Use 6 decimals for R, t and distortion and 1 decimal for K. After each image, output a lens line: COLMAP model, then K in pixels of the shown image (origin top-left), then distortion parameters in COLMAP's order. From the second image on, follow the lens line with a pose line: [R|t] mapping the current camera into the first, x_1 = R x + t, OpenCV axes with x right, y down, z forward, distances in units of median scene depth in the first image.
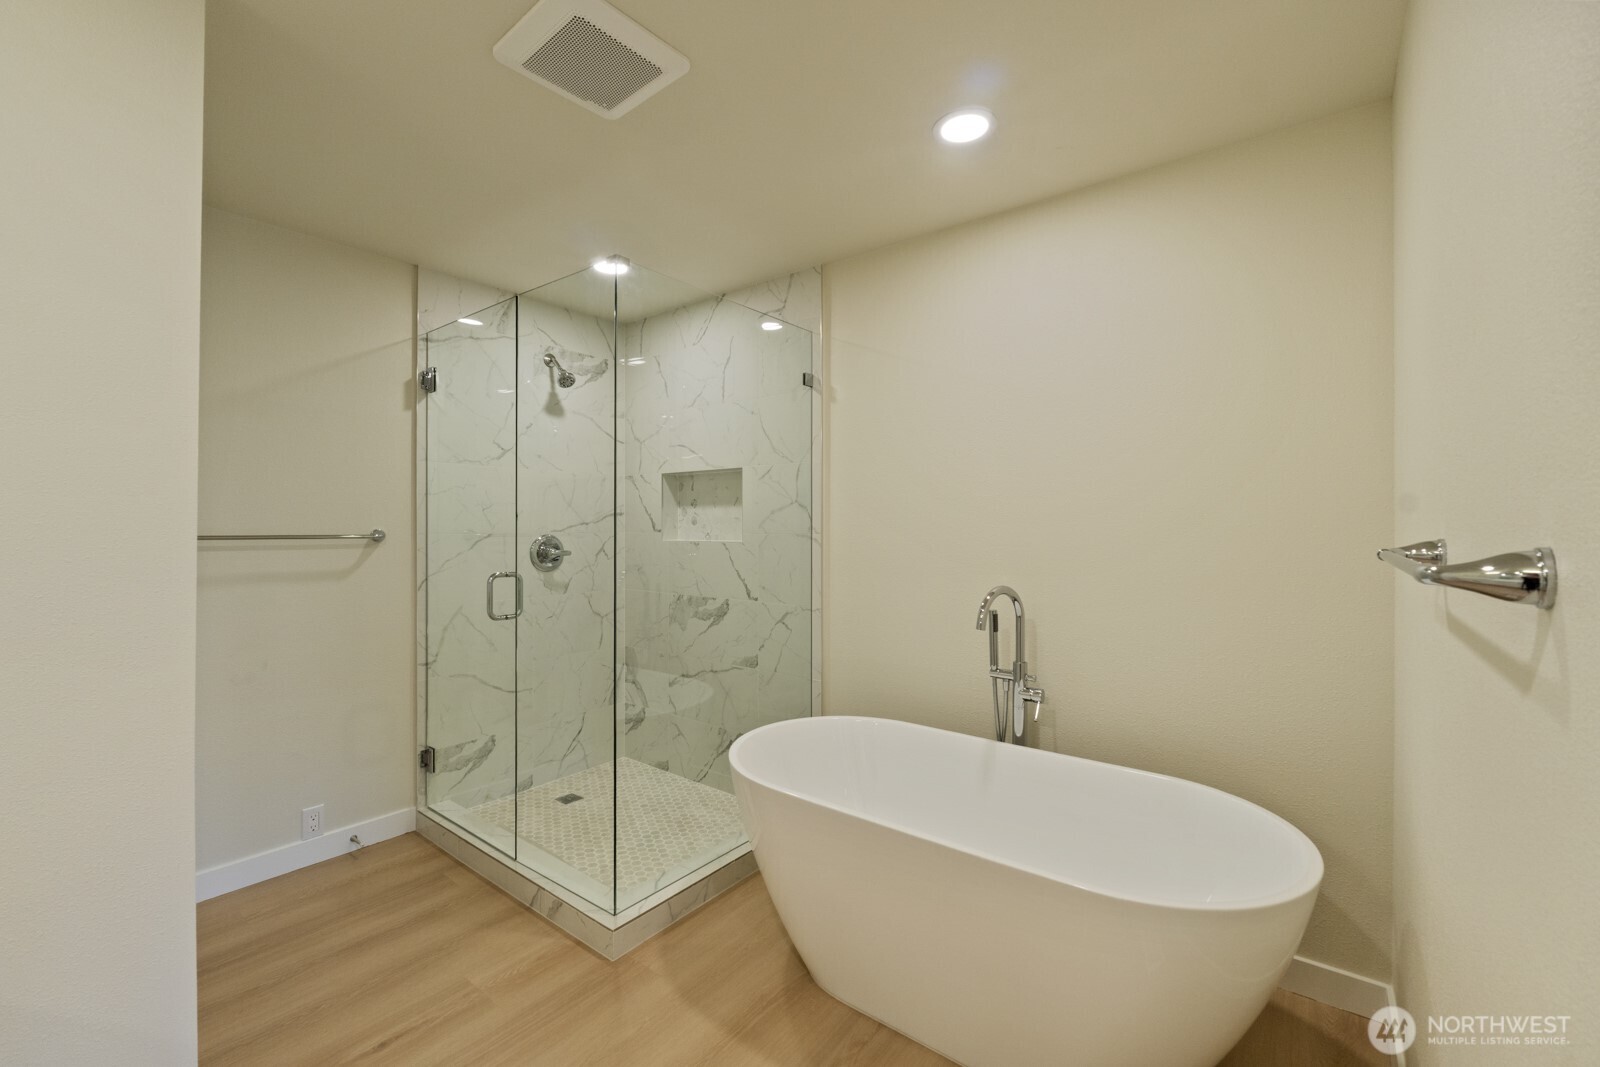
lens RADIAL K [[668.9, 0, 788.0], [0, 668.9, 525.7], [0, 0, 1]] dist [-0.002950, -0.001232]
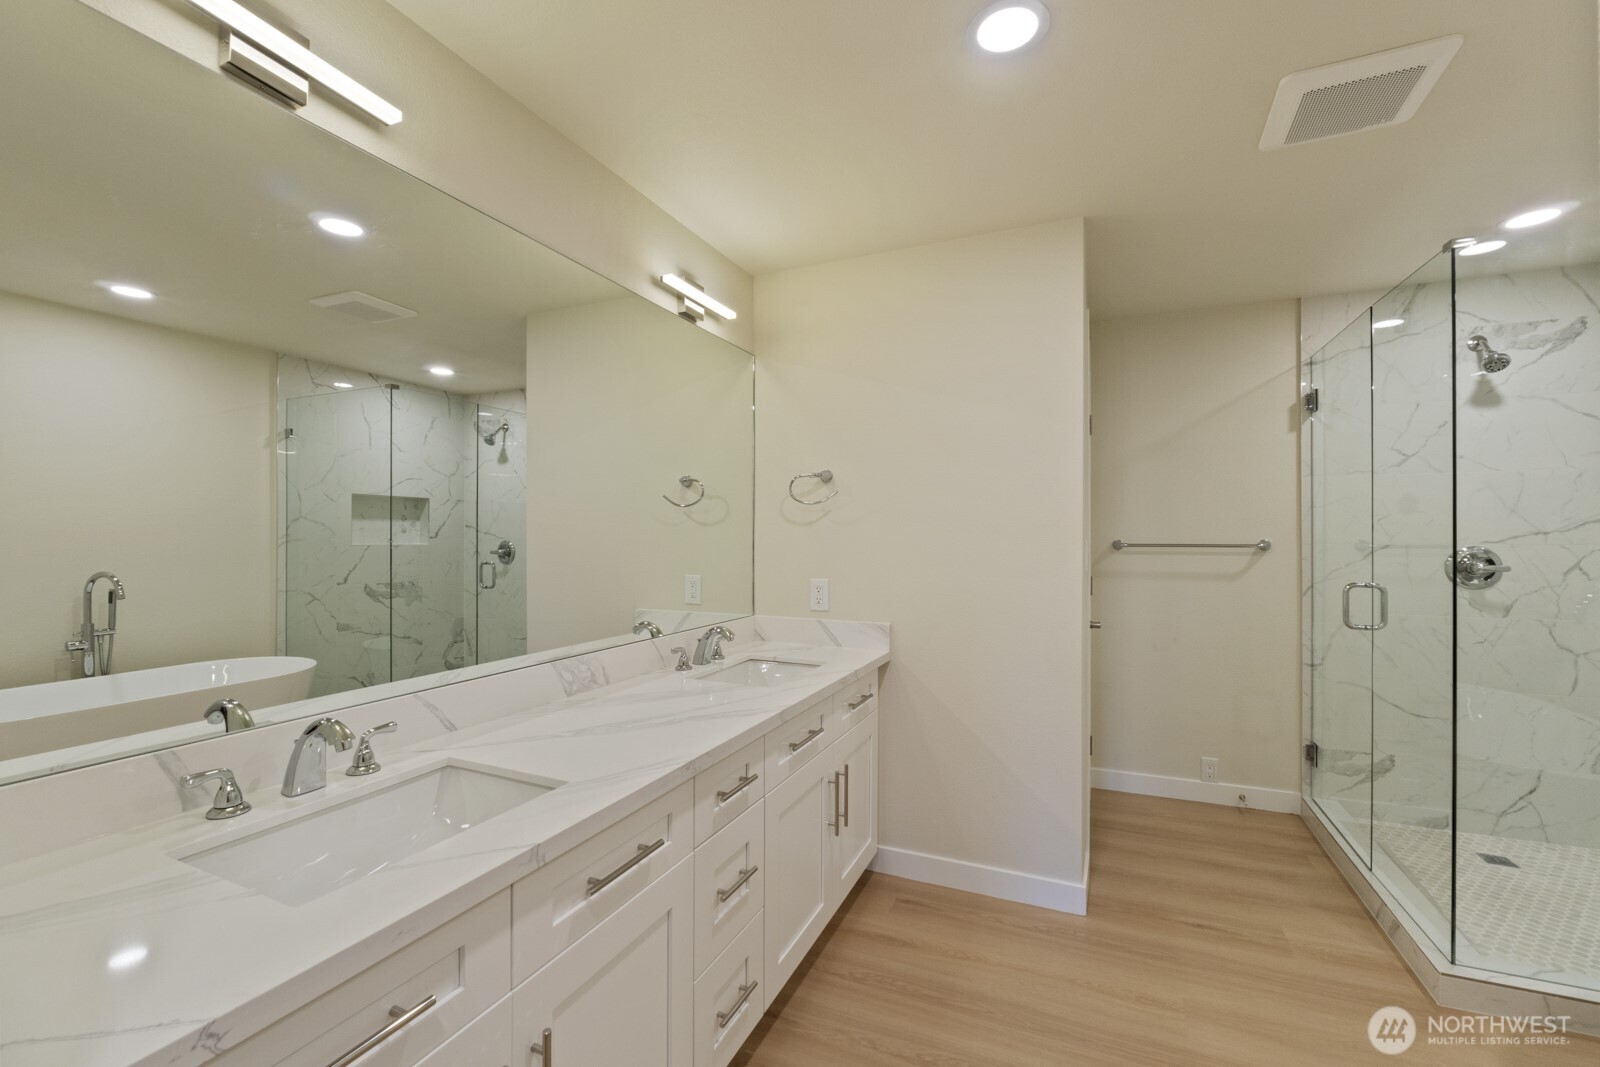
lens RADIAL K [[668.9, 0, 800.9], [0, 668.9, 541.8], [0, 0, 1]] dist [-0.002950, -0.001232]
pose [[0.251974, 0.007068, -0.967708, 0.292298], [0.003532, 0.999960, 0.008224, -0.003103], [0.967727, -0.005490, 0.251939, -0.065192]]
